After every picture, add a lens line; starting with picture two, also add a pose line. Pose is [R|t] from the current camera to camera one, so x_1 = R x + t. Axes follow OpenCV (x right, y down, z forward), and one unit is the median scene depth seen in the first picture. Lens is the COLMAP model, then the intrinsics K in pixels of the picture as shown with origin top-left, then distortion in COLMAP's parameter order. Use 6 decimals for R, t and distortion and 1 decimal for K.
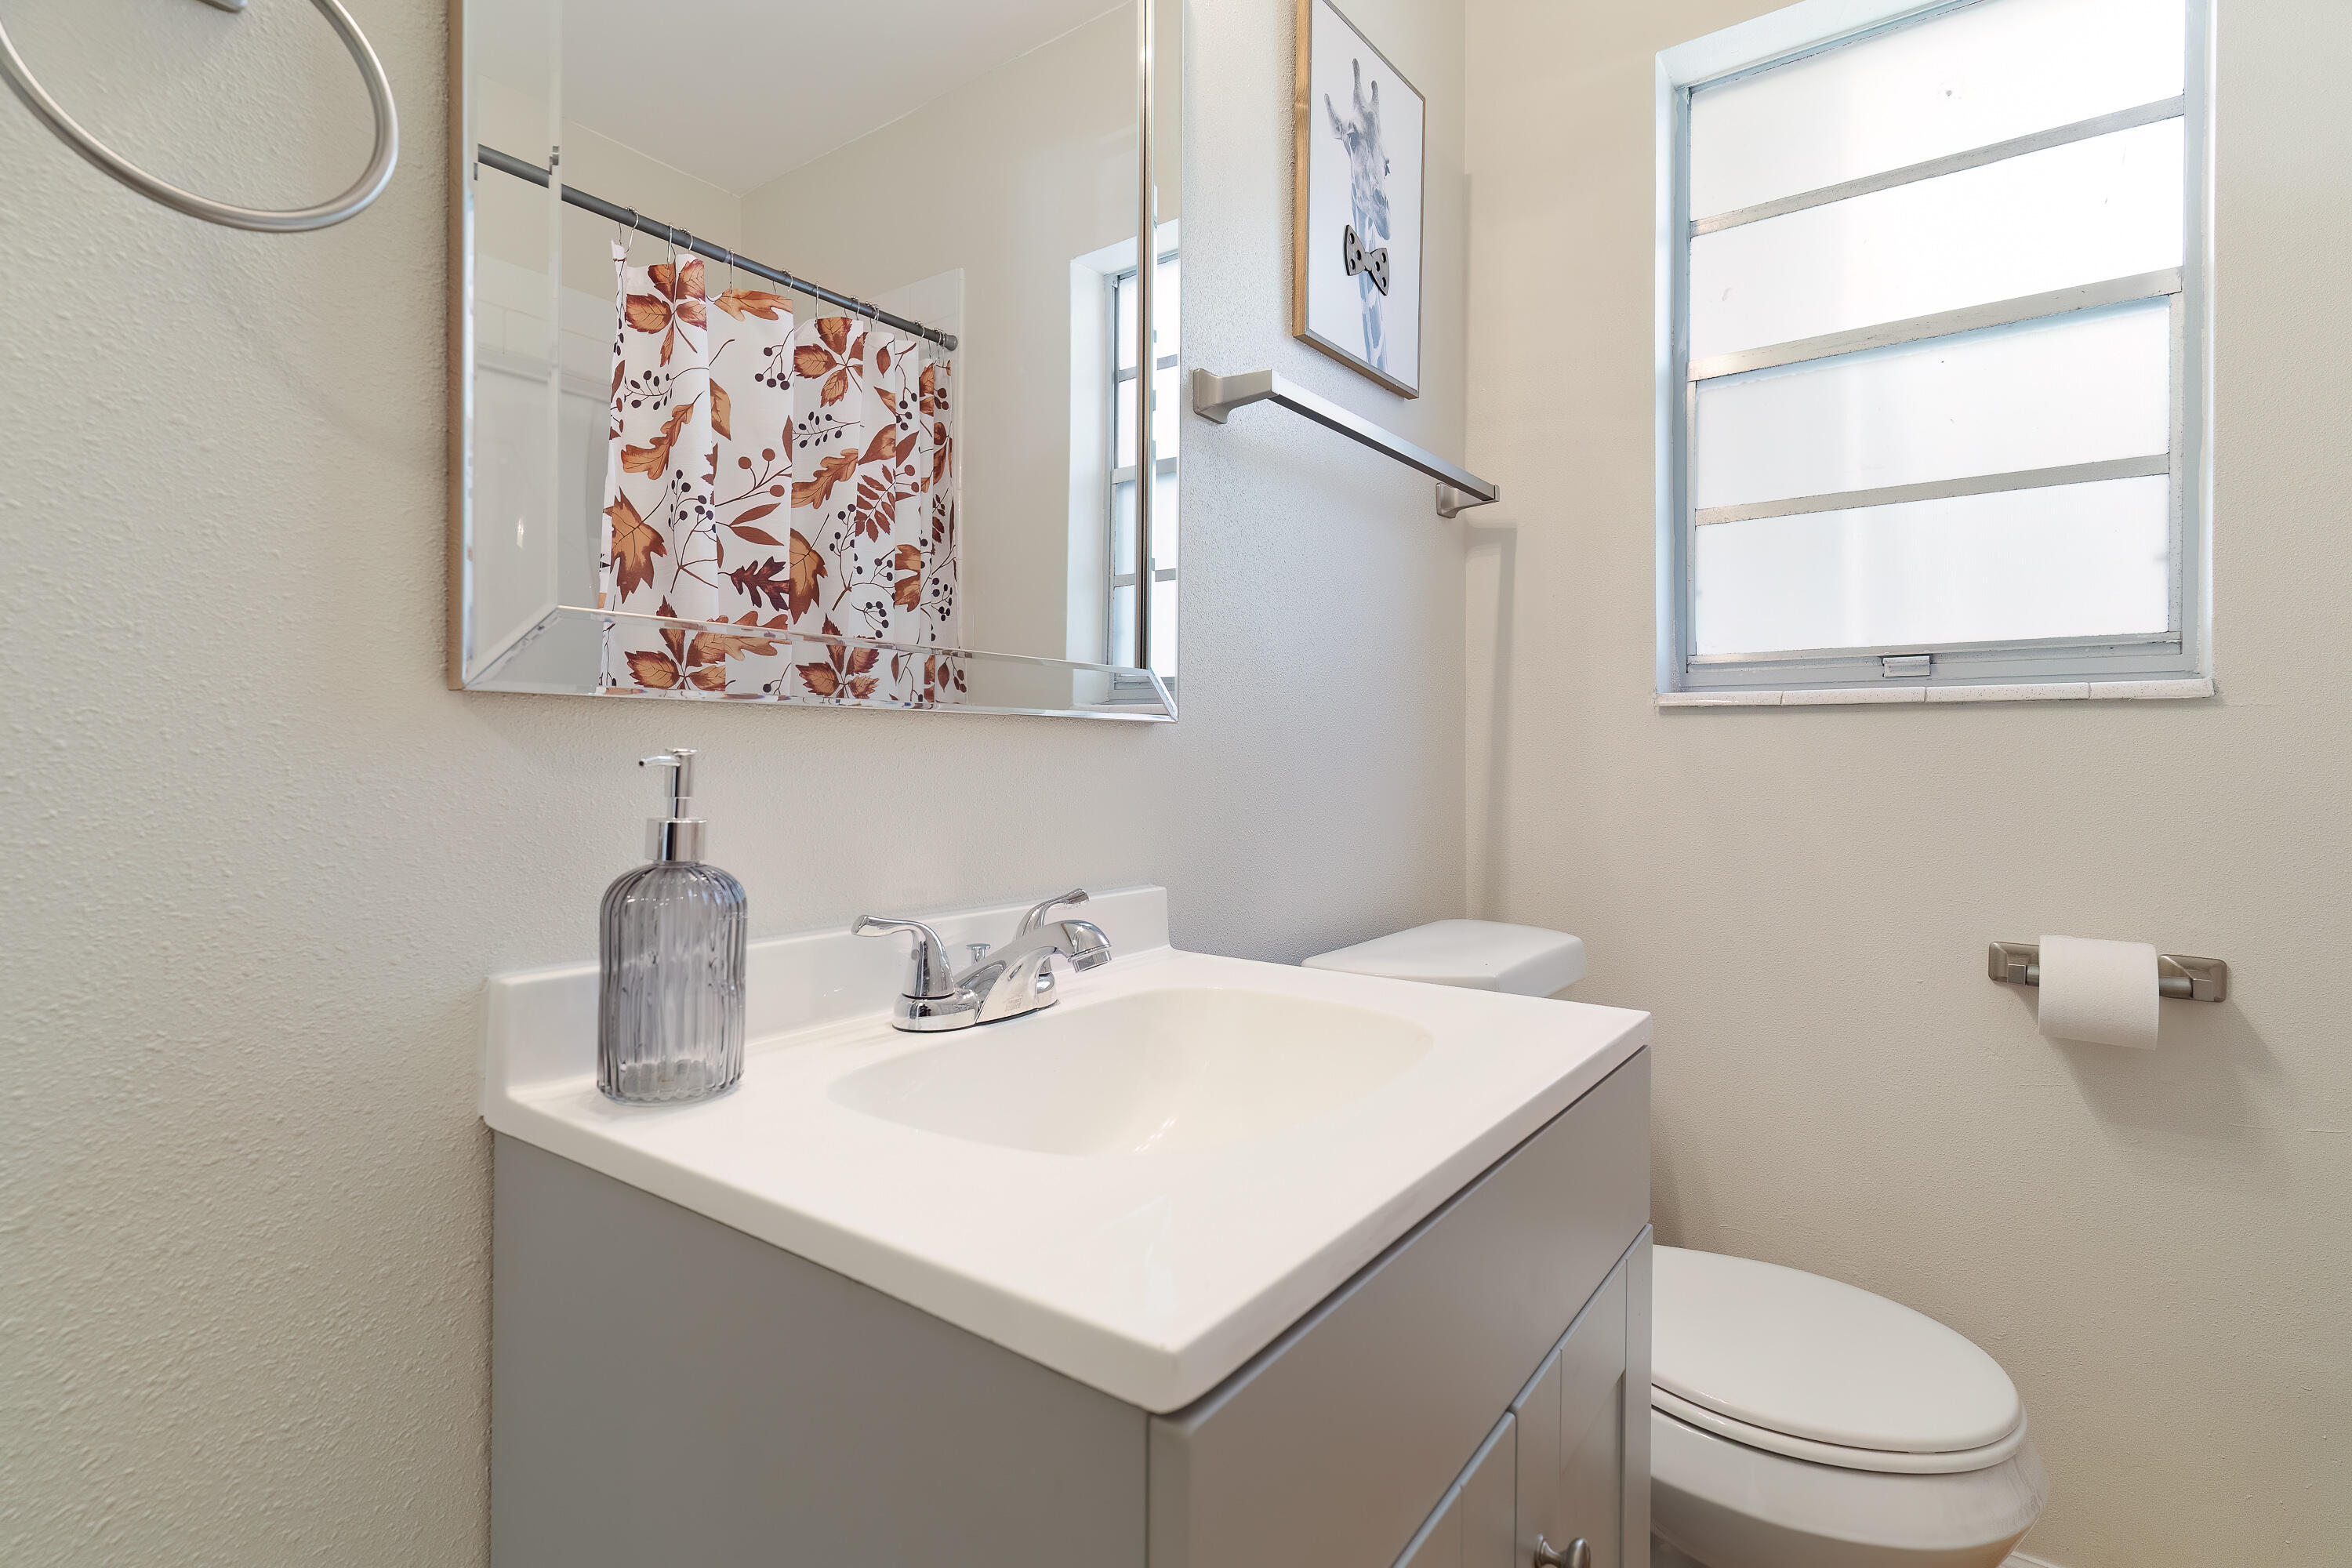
lens RADIAL K [[1118.2, 0, 1176.1], [0, 1118.2, 761.5], [0, 0, 1]] dist [0.001734, 0.000012]
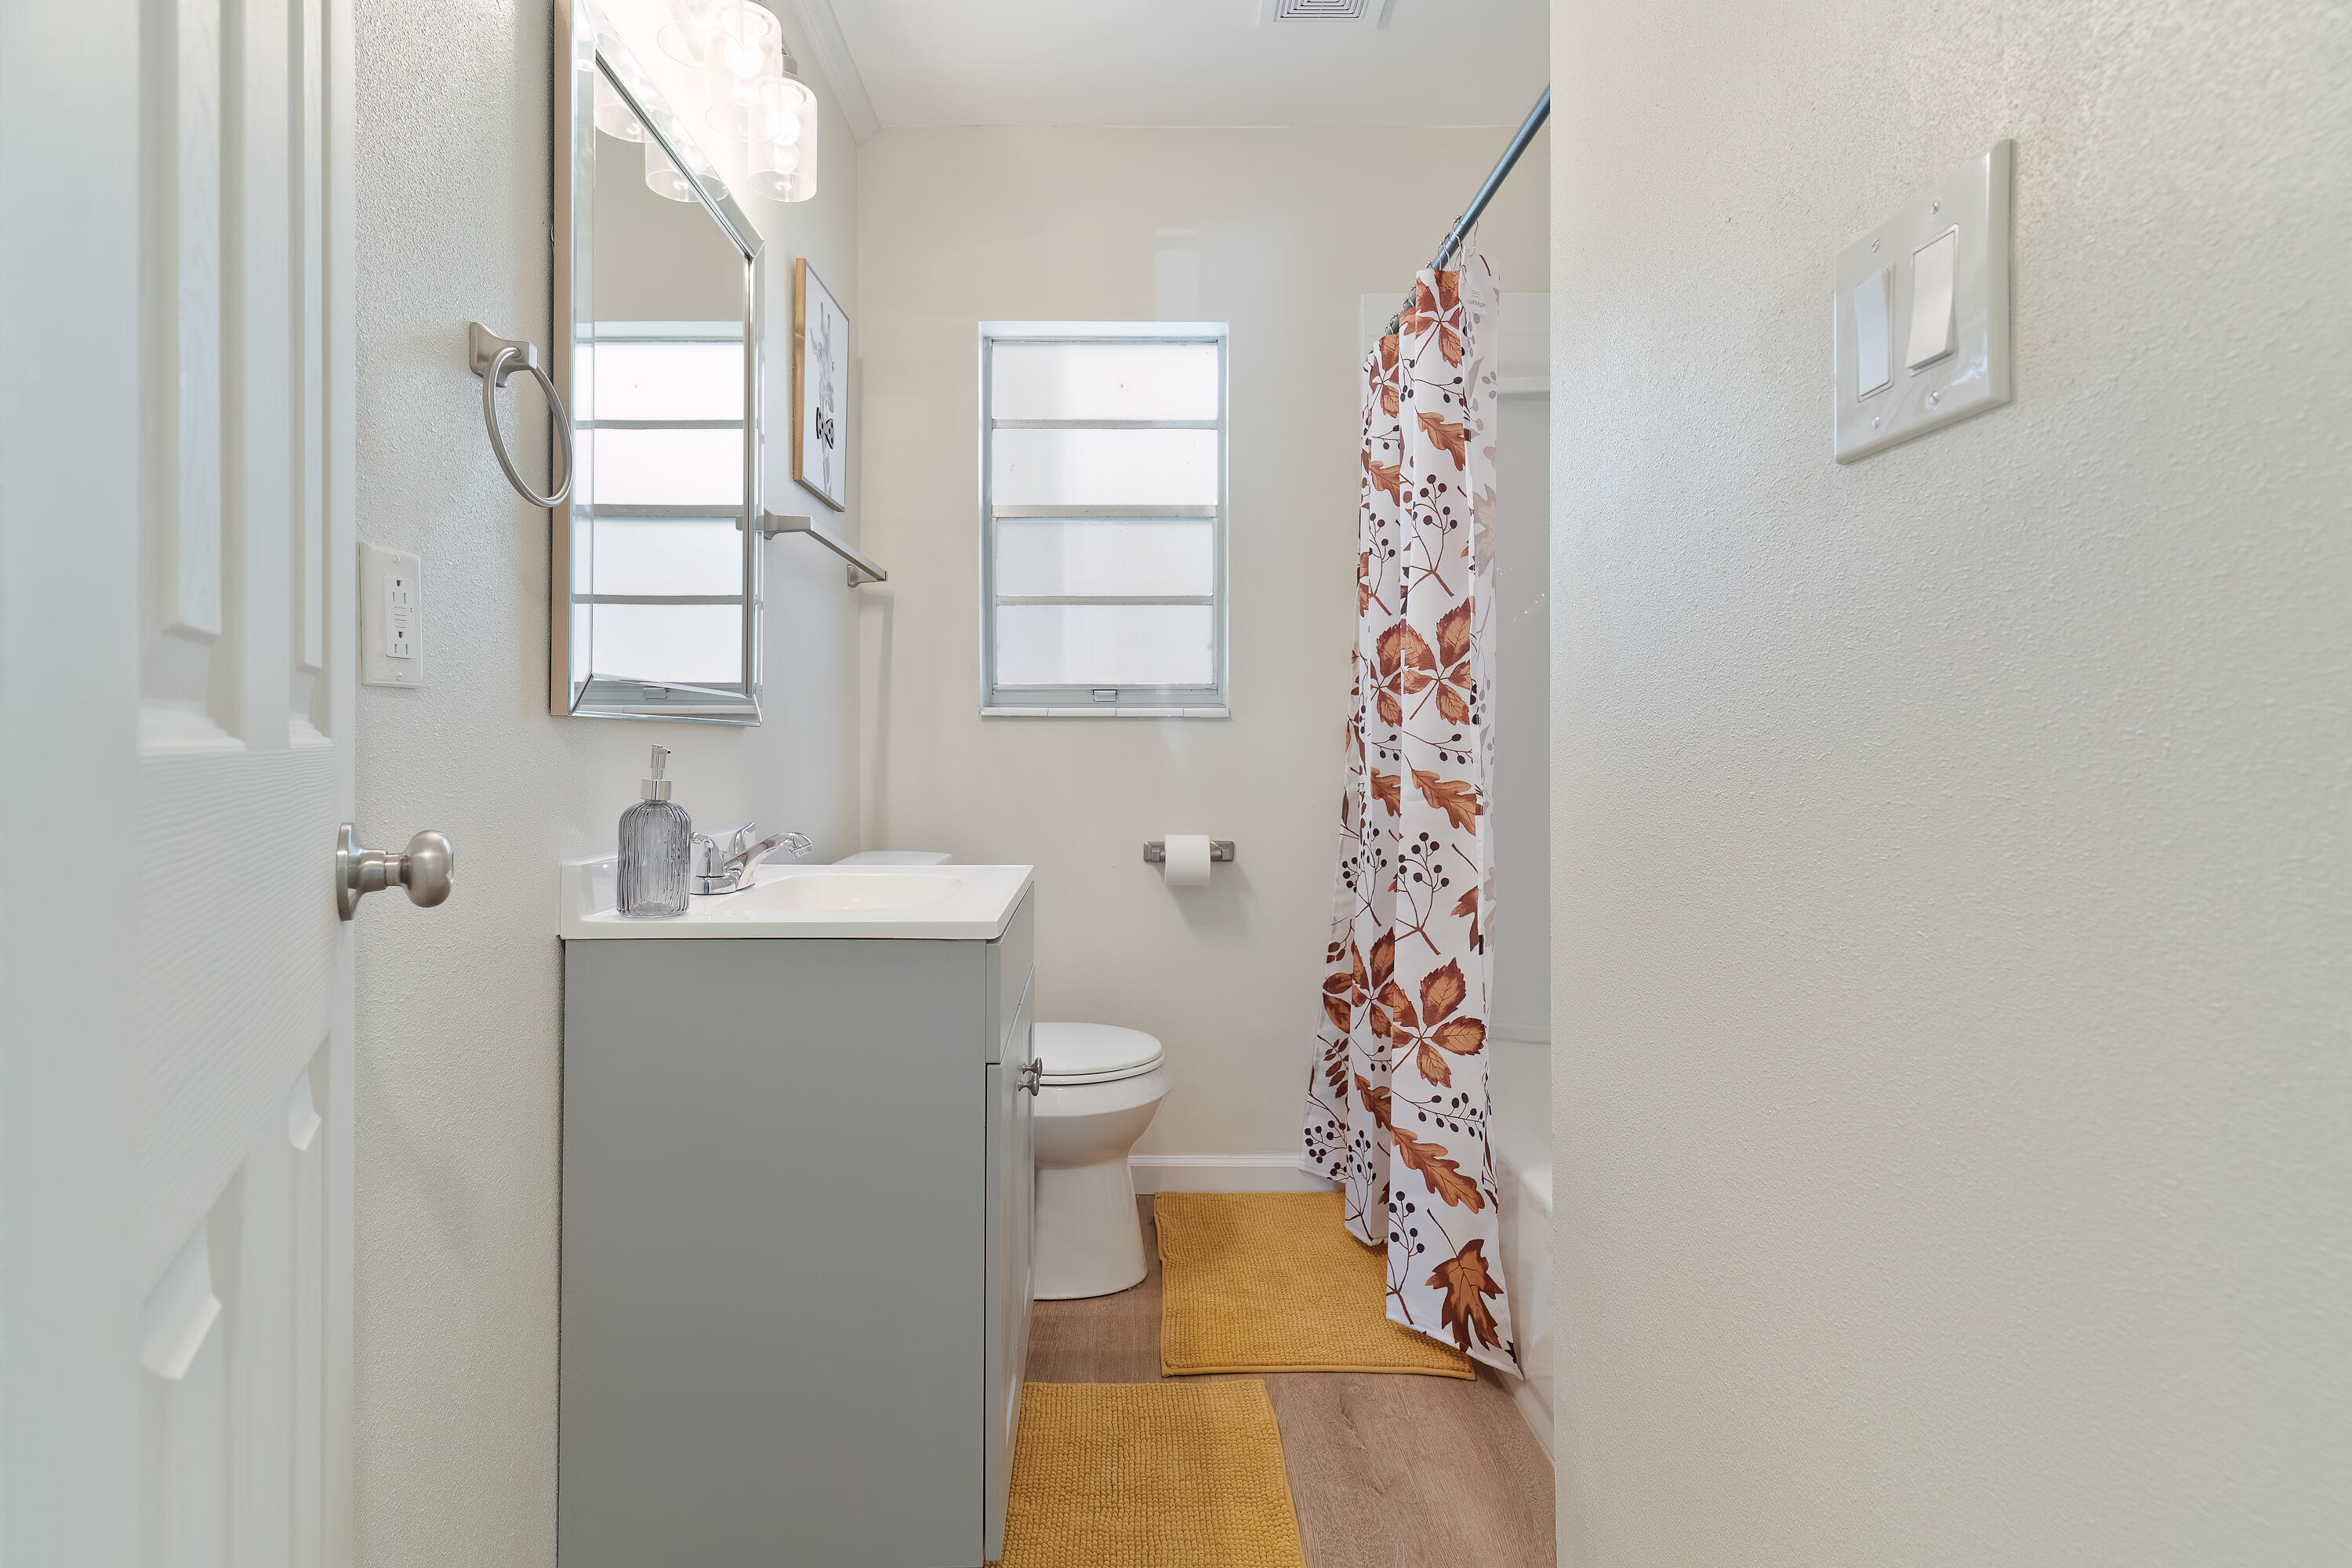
lens RADIAL K [[1118.2, 0, 1176.1], [0, 1118.2, 761.5], [0, 0, 1]] dist [0.001734, 0.000012]
pose [[0.772363, -0.012256, 0.635064, -0.440335], [0.005589, 0.999906, 0.012500, -0.001186], [-0.635157, -0.006105, 0.772359, -0.507925]]
